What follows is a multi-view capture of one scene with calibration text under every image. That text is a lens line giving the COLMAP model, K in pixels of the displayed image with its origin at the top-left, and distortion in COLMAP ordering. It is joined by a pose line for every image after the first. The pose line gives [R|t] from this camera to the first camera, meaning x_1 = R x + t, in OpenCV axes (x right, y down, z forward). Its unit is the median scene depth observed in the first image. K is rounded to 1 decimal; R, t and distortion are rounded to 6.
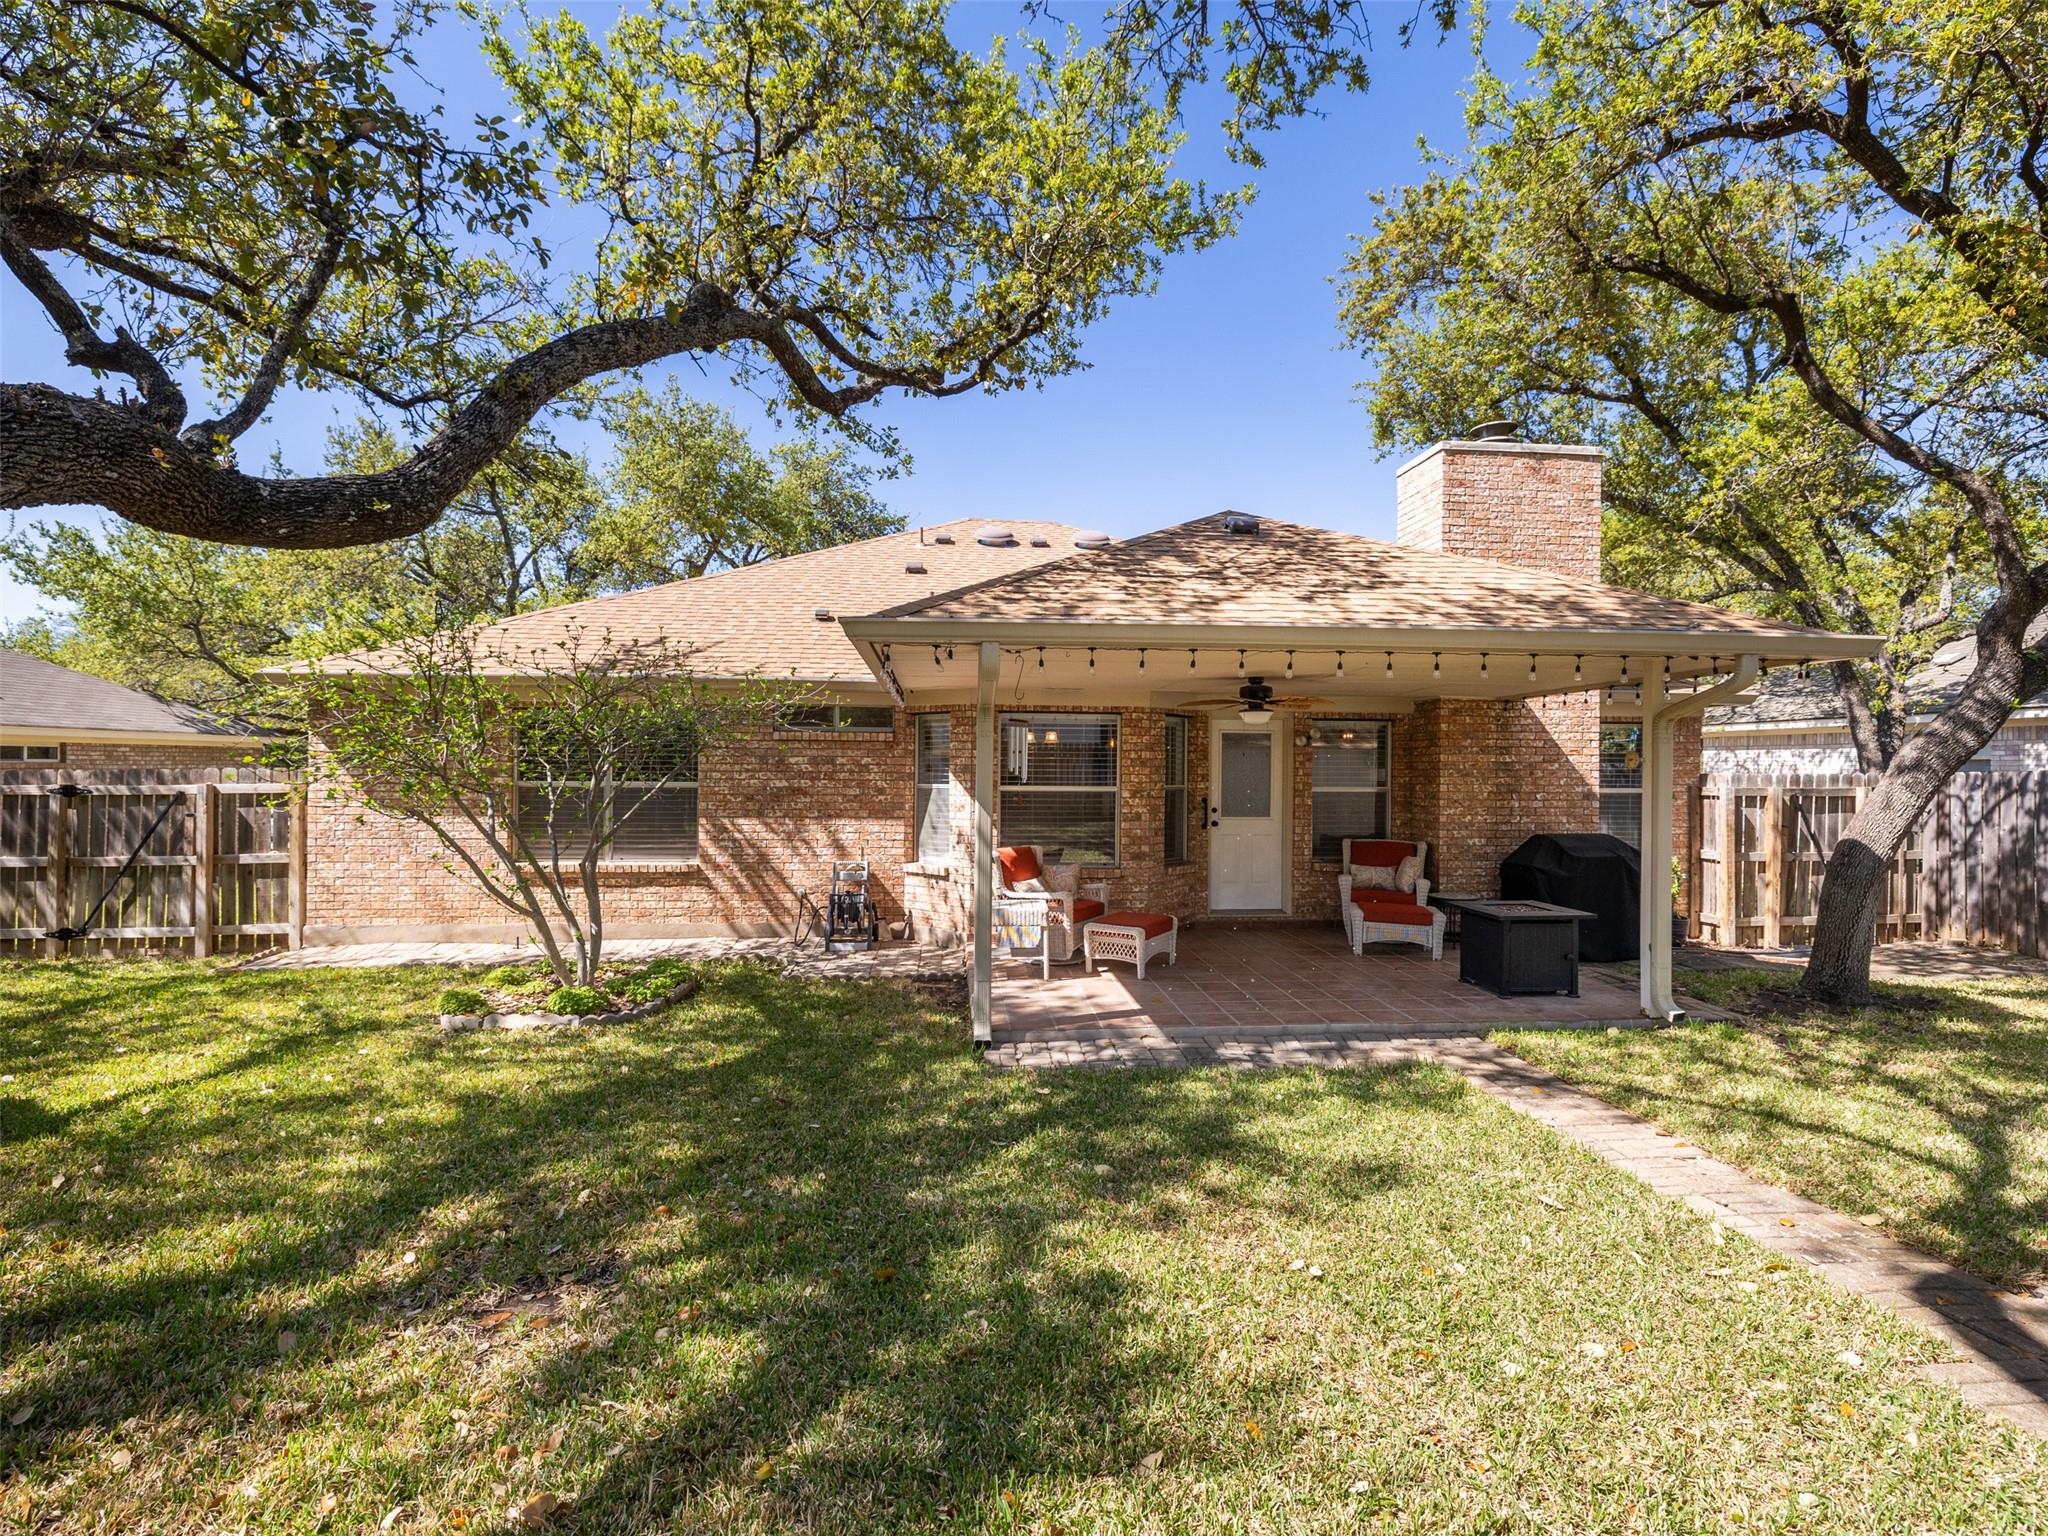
lens RADIAL K [[968.1, 0, 1024.2], [0, 968.1, 766.6], [0, 0, 1]] dist [-0.004170, 0.002052]
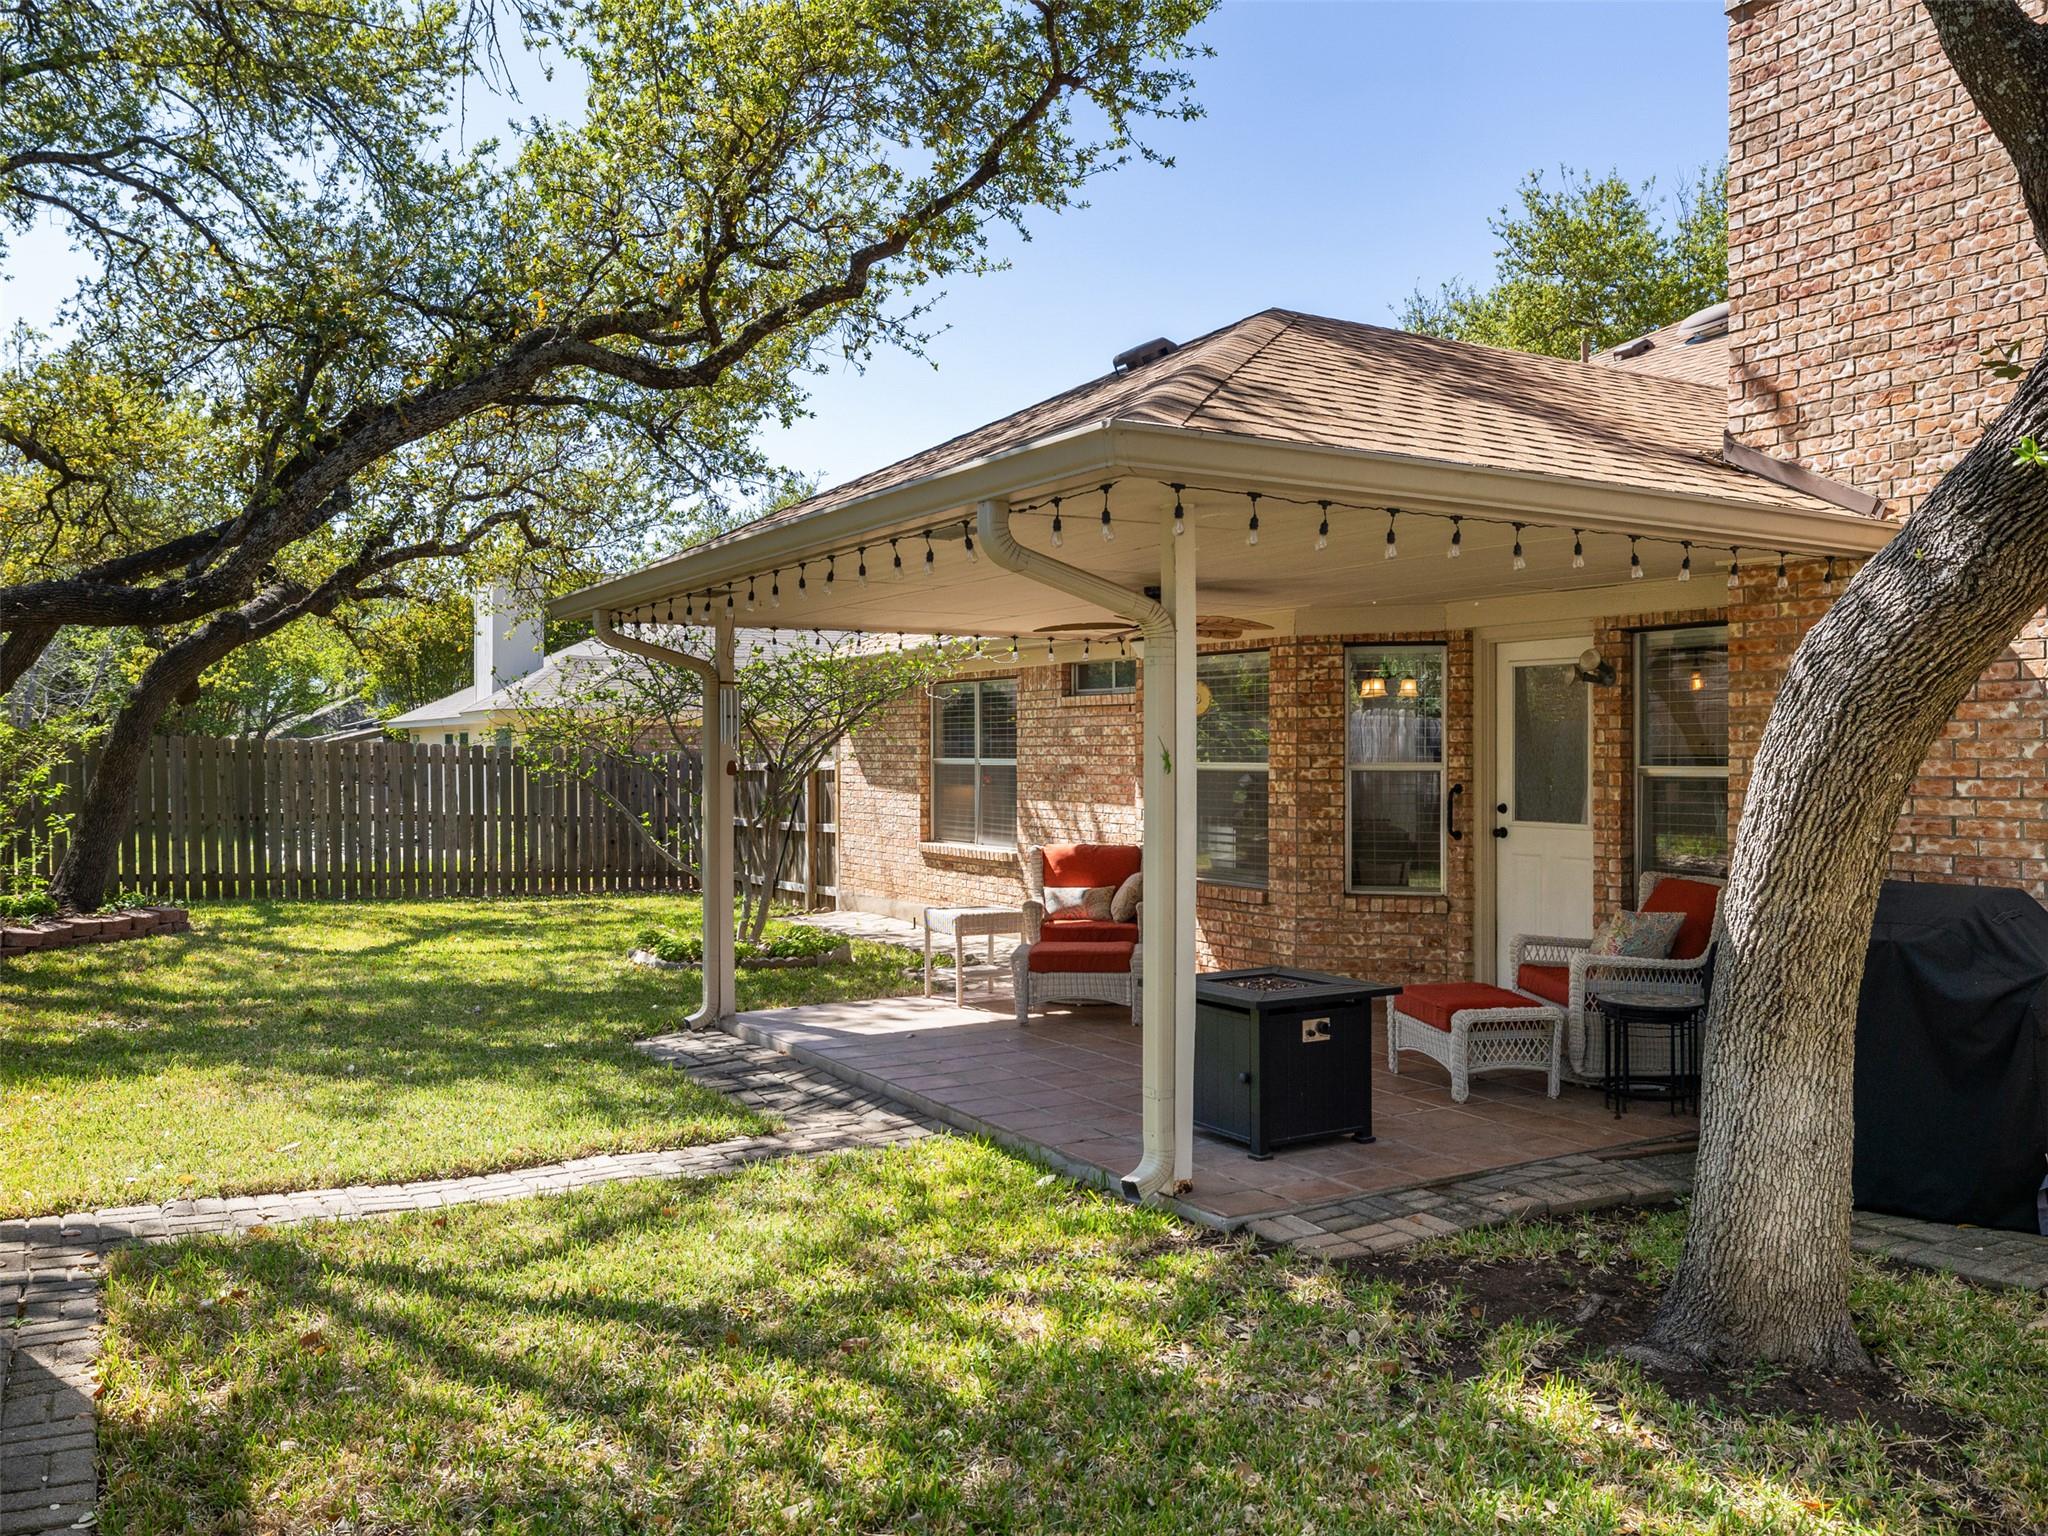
lens RADIAL K [[1635.3, 0, 1019.2], [0, 1635.3, 756.6], [0, 0, 1]] dist [-0.013357, -0.004401]
pose [[0.428275, -0.003849, -0.903640, 0.984620], [0.005927, 0.999981, -0.001450, 0.016705], [0.903629, -0.004735, 0.428290, 0.380305]]
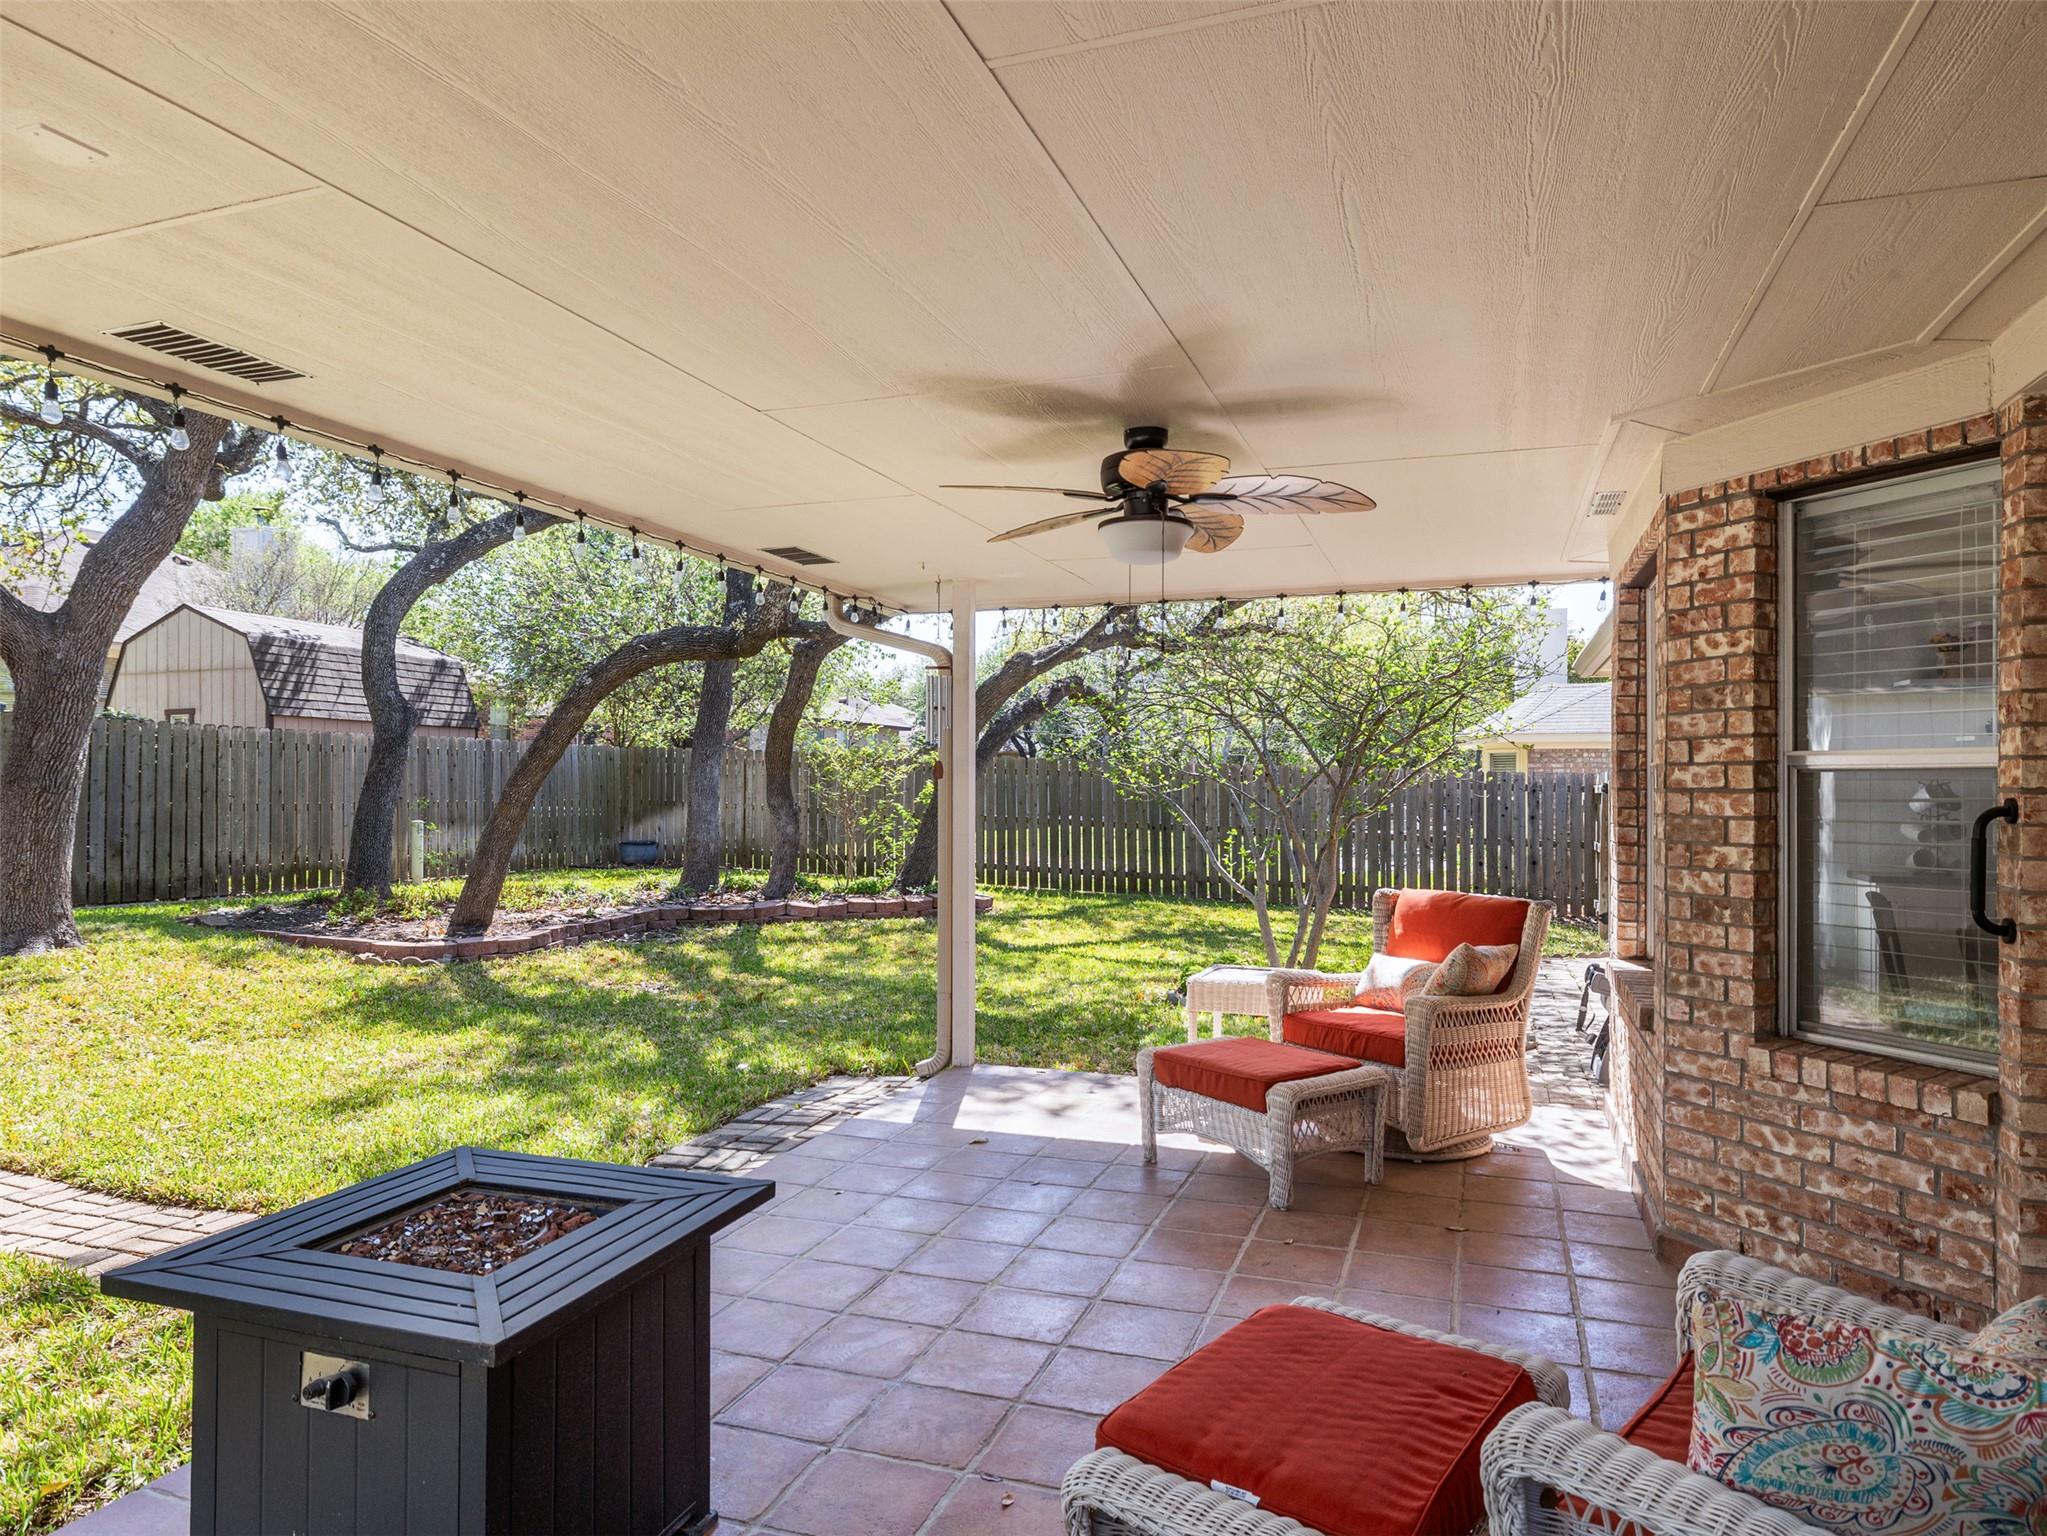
lens RADIAL K [[1219.9, 0, 1027.3], [0, 1219.9, 775.3], [0, 0, 1]] dist [-0.016256, -0.001684]
pose [[-0.440273, -0.013523, -0.897762, 0.558145], [0.003227, 0.999856, -0.016644, 0.032342], [0.897858, -0.010225, -0.440166, 0.961604]]
